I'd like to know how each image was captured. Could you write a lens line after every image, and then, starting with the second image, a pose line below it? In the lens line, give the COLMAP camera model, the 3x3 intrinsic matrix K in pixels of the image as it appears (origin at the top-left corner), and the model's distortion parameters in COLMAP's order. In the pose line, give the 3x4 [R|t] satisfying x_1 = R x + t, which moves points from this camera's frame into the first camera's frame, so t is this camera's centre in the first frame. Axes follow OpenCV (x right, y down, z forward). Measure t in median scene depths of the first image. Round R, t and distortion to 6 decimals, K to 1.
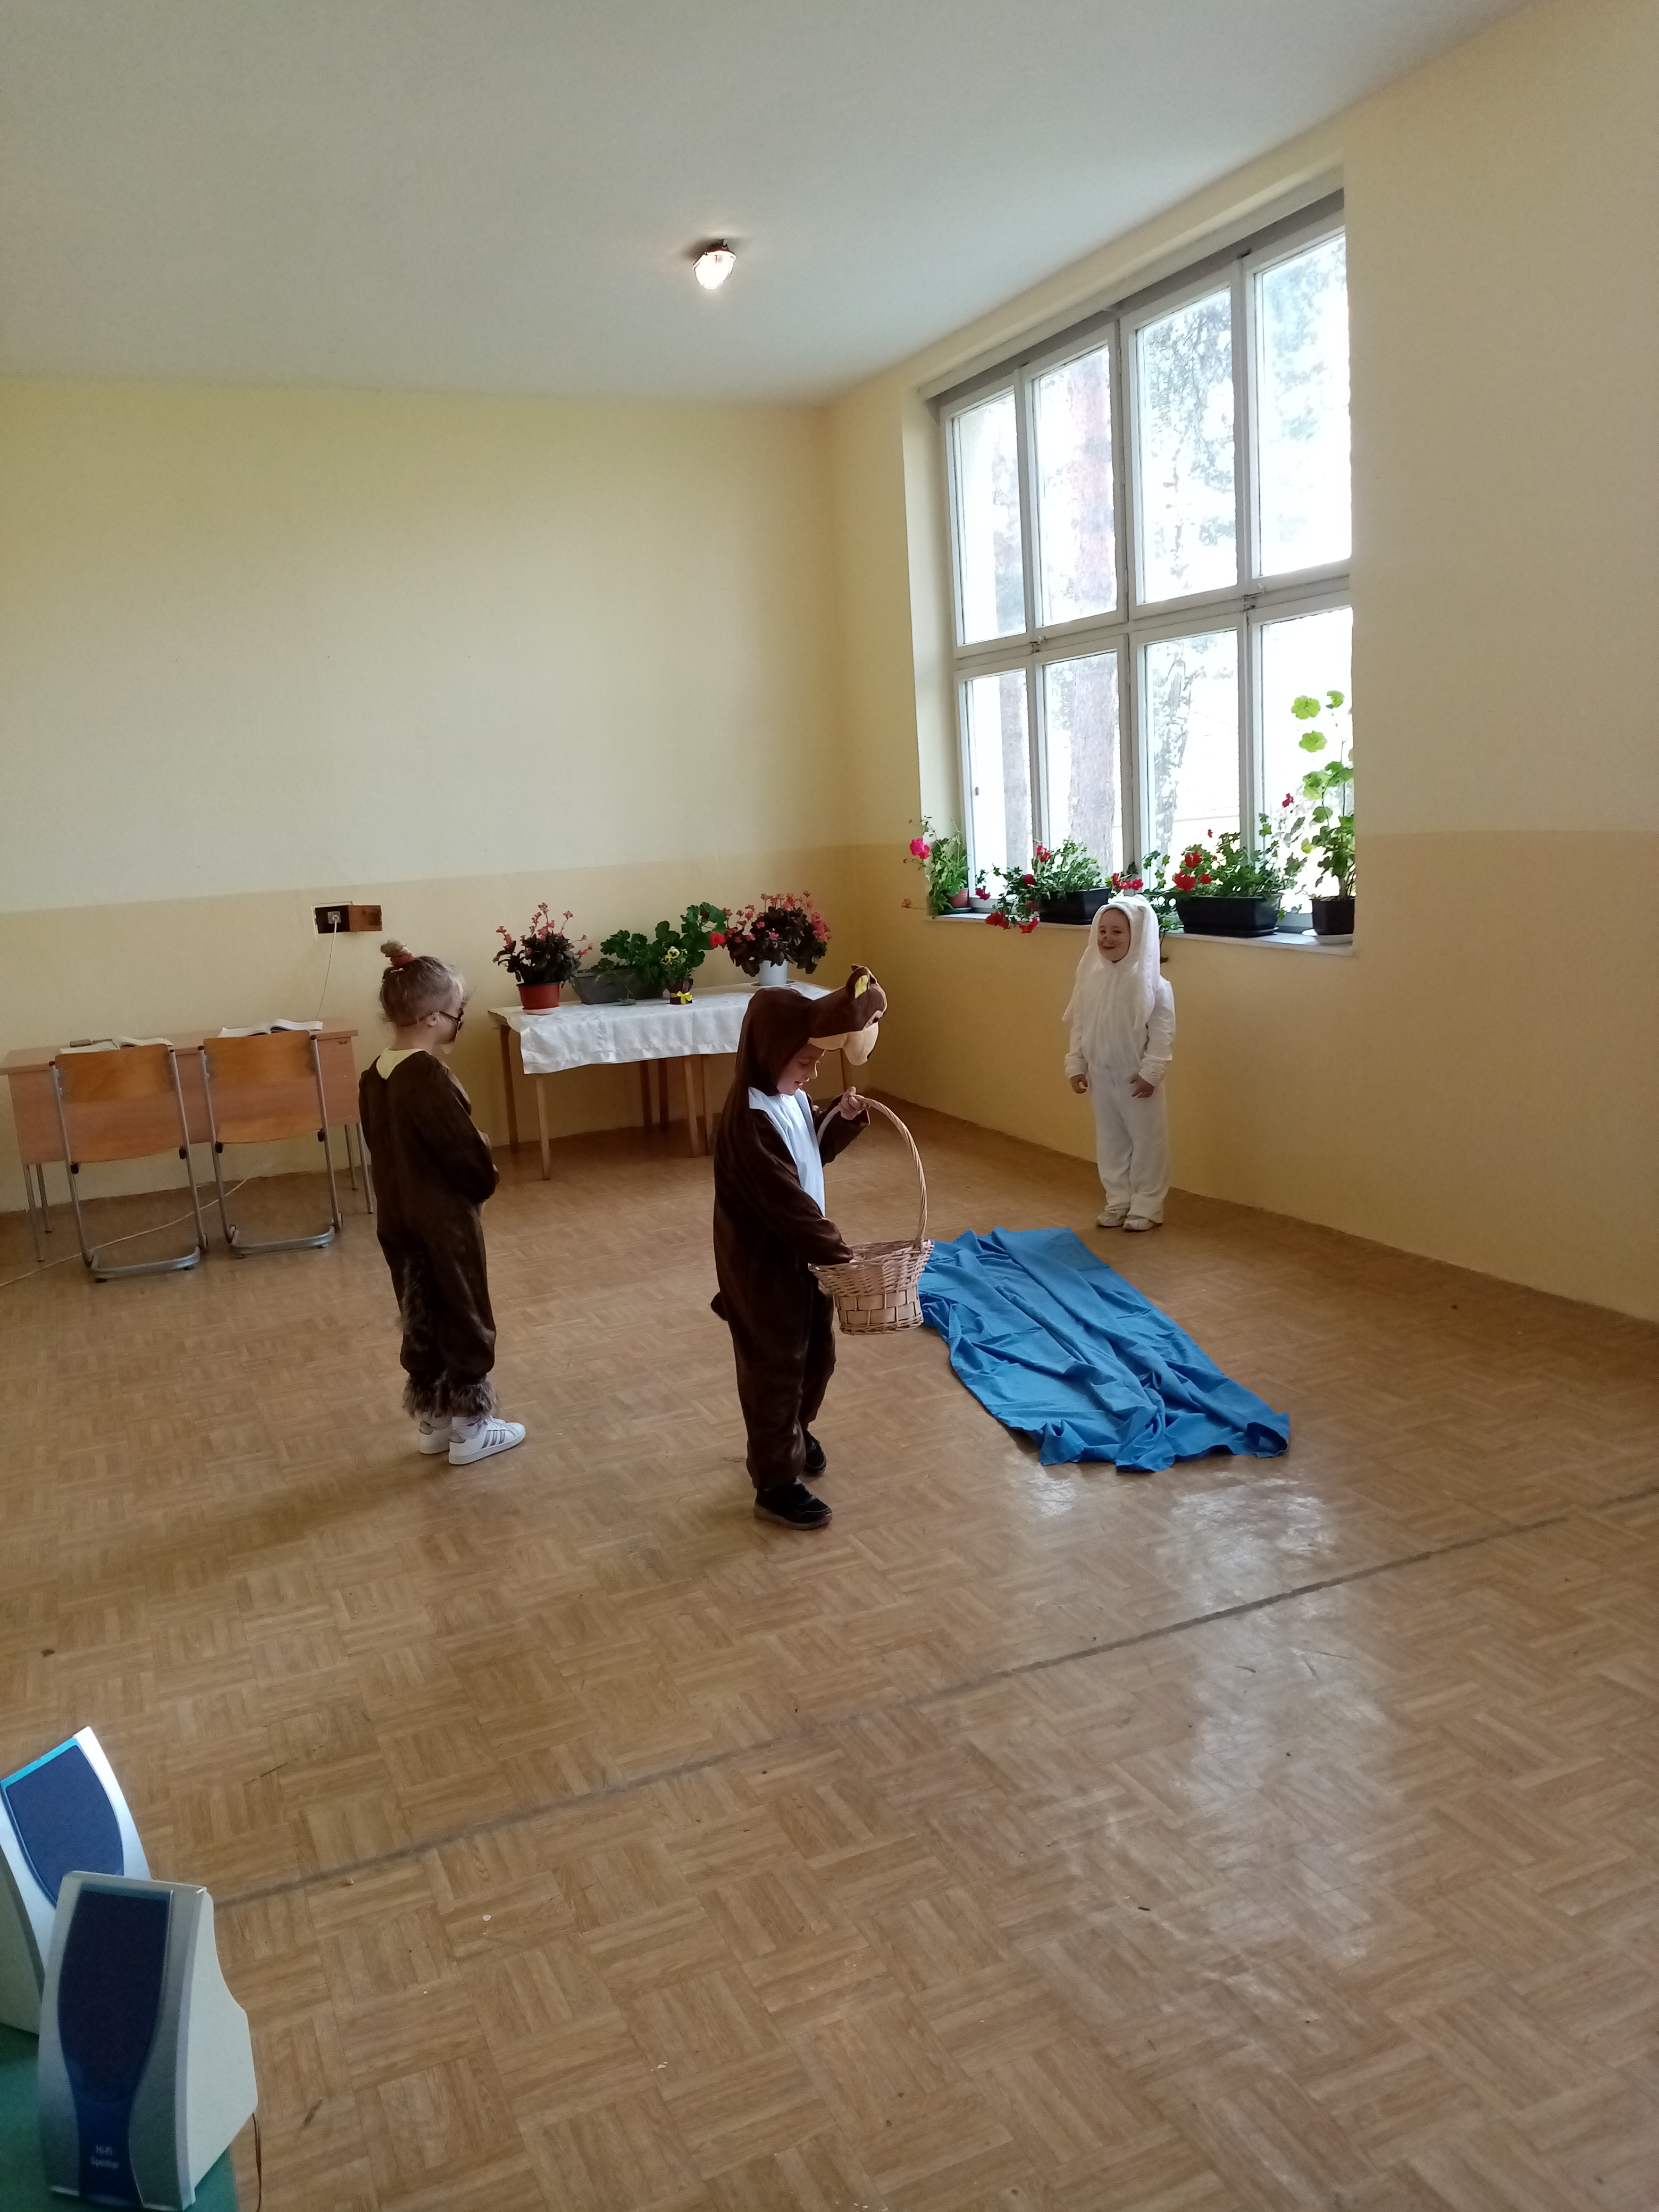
lens RADIAL K [[1728.8, 0, 829.5], [0, 1728.8, 1106.0], [0, 0, 1]] dist [0.105526, -0.202002]
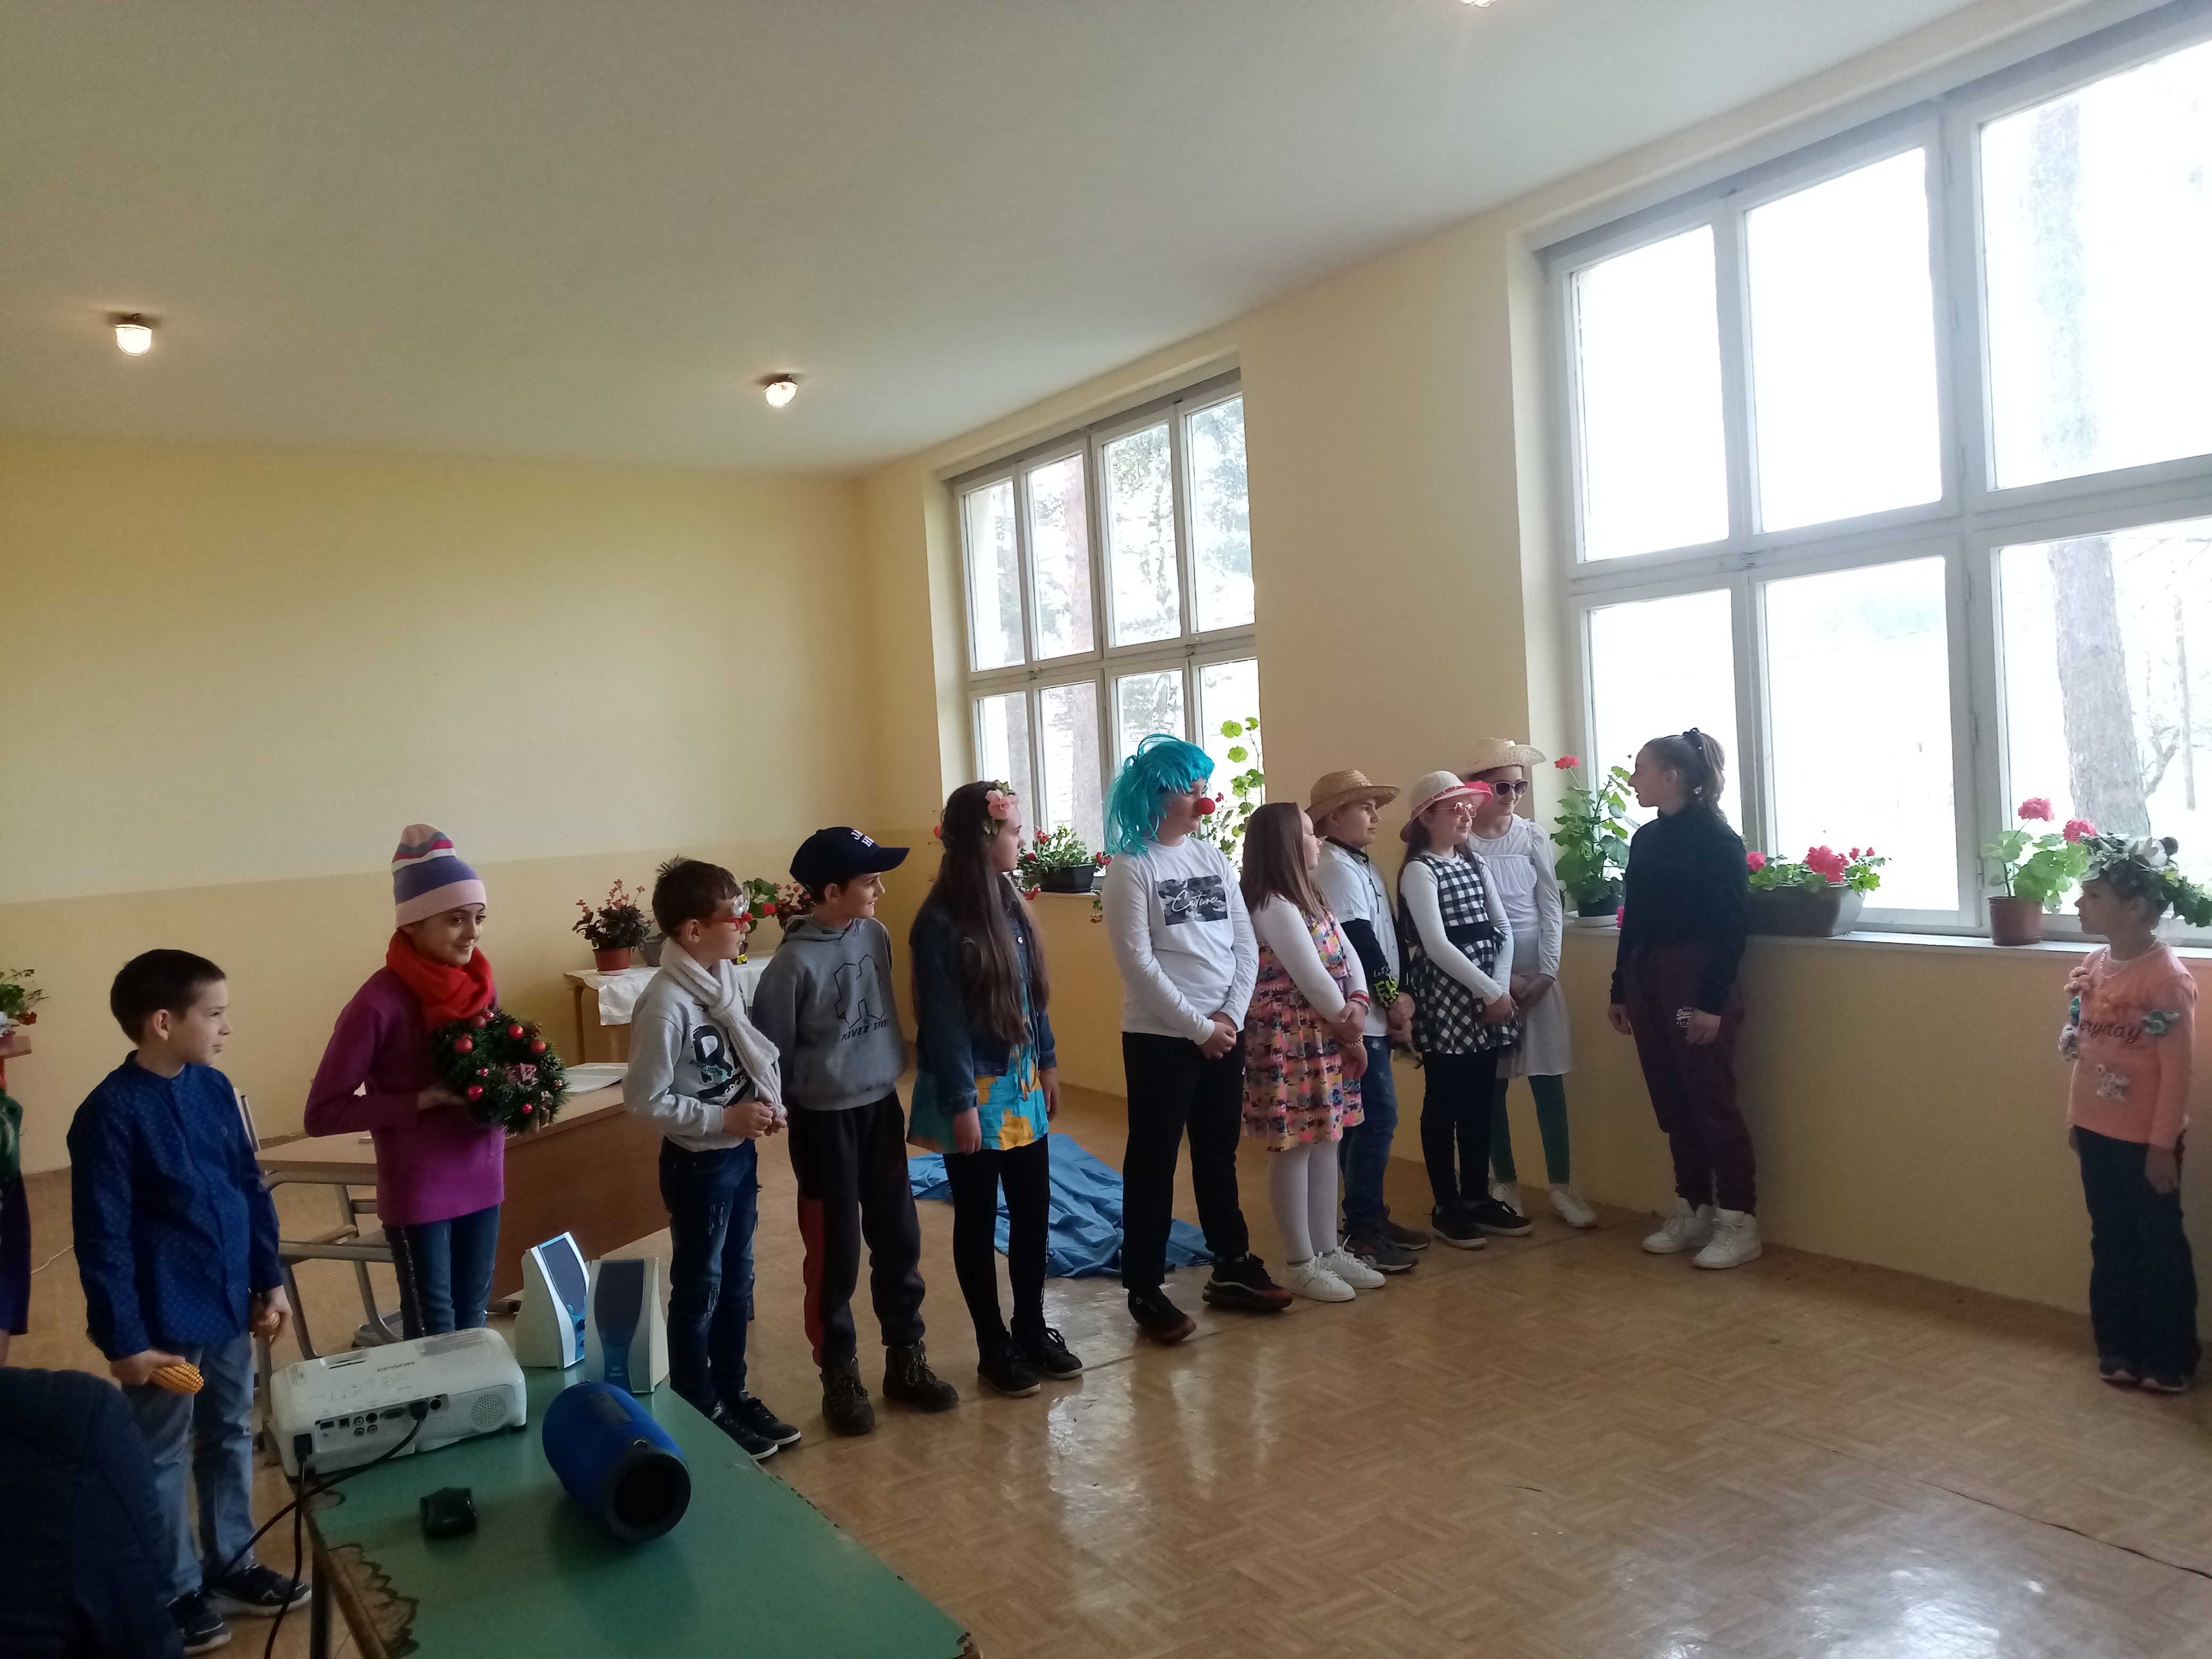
lens RADIAL K [[1741.1, 0, 1104.3], [0, 1741.1, 839.7], [0, 0, 1]] dist [0.080615, -0.131085]
pose [[0.989058, 0.000021, 0.147525, -0.023450], [0.021407, 0.989396, -0.143659, 0.051291], [-0.145963, 0.145245, 0.978570, -0.320525]]
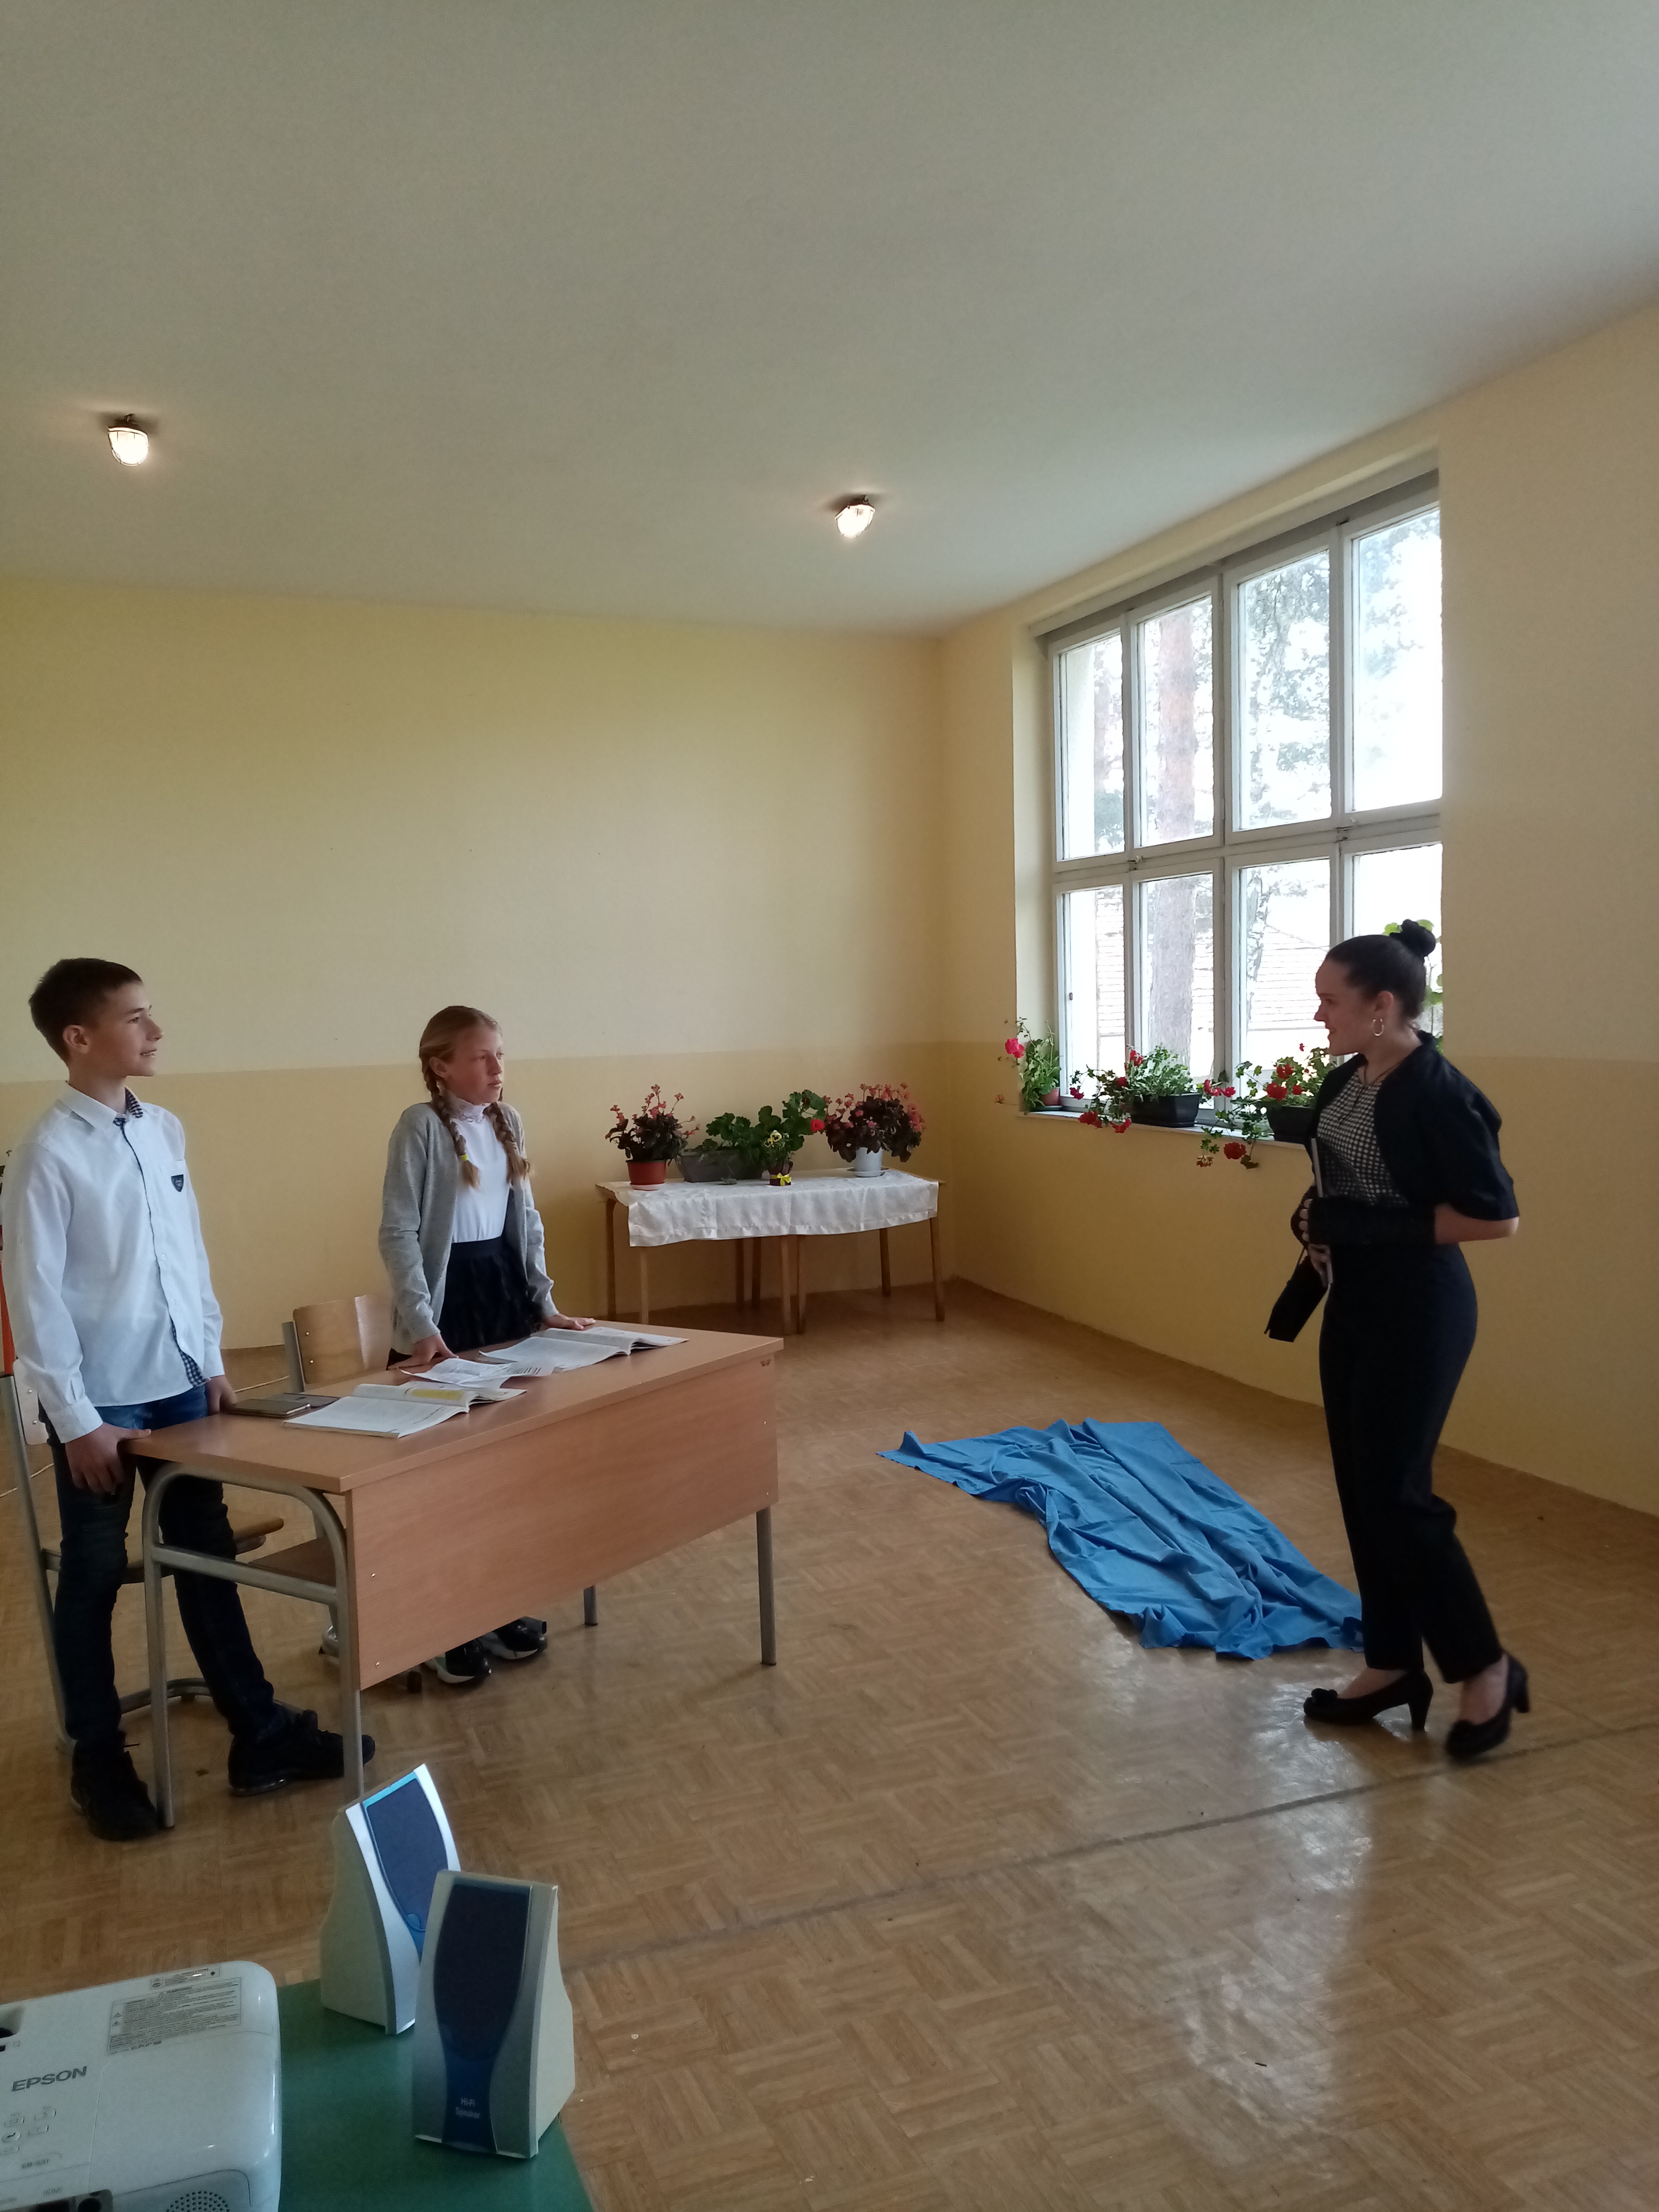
lens RADIAL K [[1725.9, 0, 820.6], [0, 1725.9, 1103.2], [0, 0, 1]] dist [0.085898, -0.145511]
pose [[0.998206, 0.042759, -0.041904, -0.031845], [-0.047081, 0.993007, -0.108262, 0.004829], [0.036982, 0.110041, 0.993239, -0.057583]]
